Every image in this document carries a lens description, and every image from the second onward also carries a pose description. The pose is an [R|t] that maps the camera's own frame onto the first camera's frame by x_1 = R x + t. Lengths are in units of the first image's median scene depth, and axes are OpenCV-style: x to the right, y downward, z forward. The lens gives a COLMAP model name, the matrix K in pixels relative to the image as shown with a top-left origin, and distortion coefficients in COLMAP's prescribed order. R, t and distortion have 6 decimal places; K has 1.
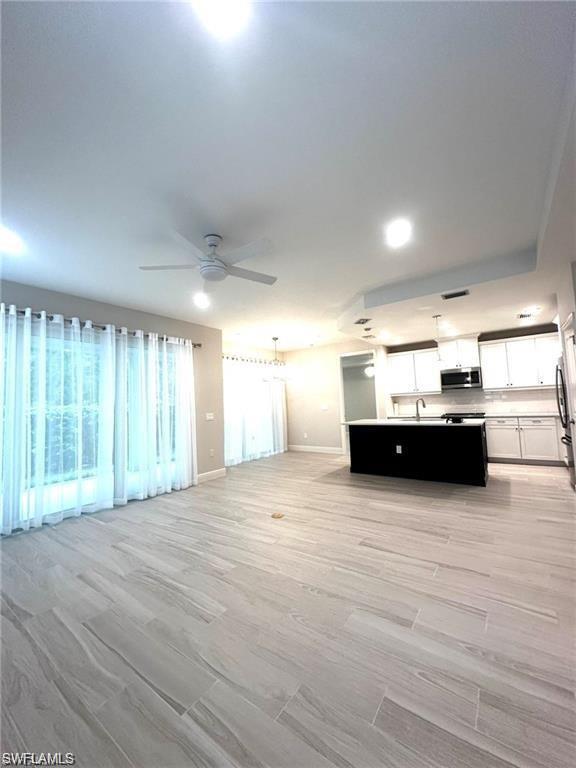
lens RADIAL K [[303.6, 0, 288.0], [0, 303.6, 384.0], [0, 0, 1]] dist [0.000422, 0.000336]
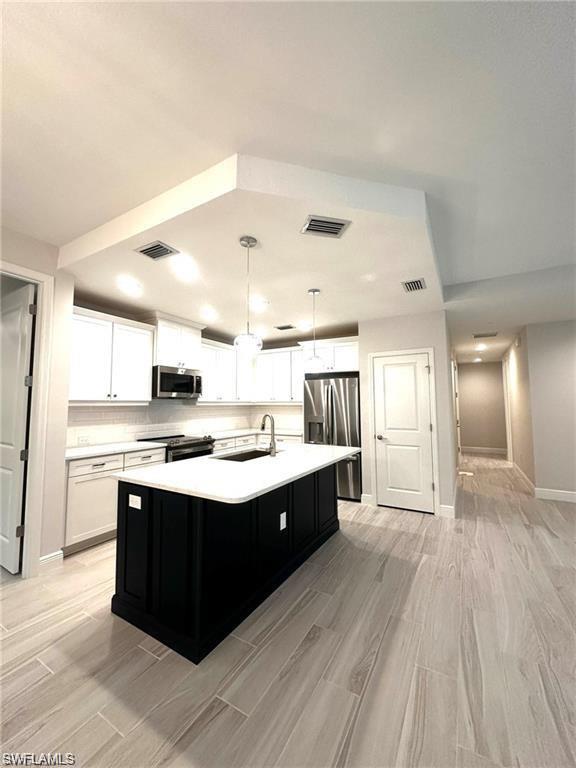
lens RADIAL K [[303.6, 0, 288.0], [0, 303.6, 384.0], [0, 0, 1]] dist [0.000422, 0.000336]
pose [[-0.095820, 0.110189, 0.989281, -0.210678], [-0.060973, 0.991338, -0.116324, 0.088618], [-0.993529, -0.071466, -0.088272, 1.650207]]
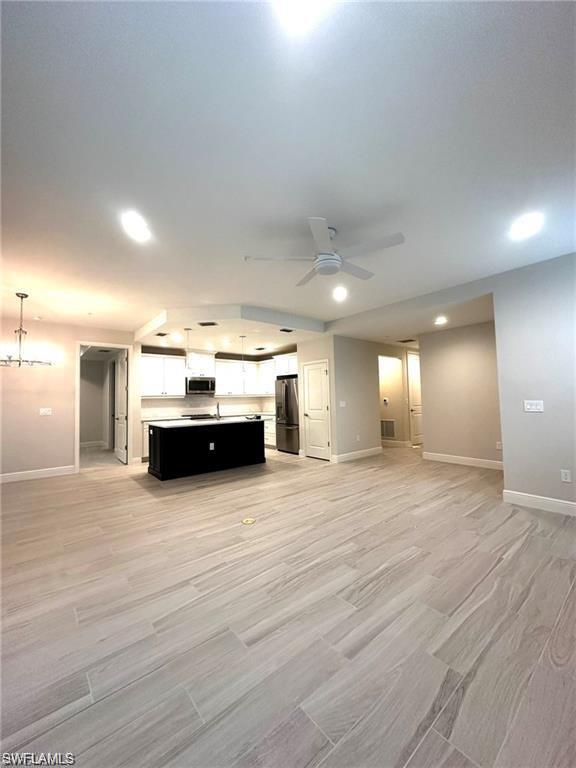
lens RADIAL K [[303.6, 0, 288.0], [0, 303.6, 384.0], [0, 0, 1]] dist [0.000422, 0.000336]
pose [[0.254937, 0.082313, 0.963448, -1.013988], [-0.055009, 0.995991, -0.070538, 0.082036], [-0.965392, -0.035015, 0.258443, 0.716554]]
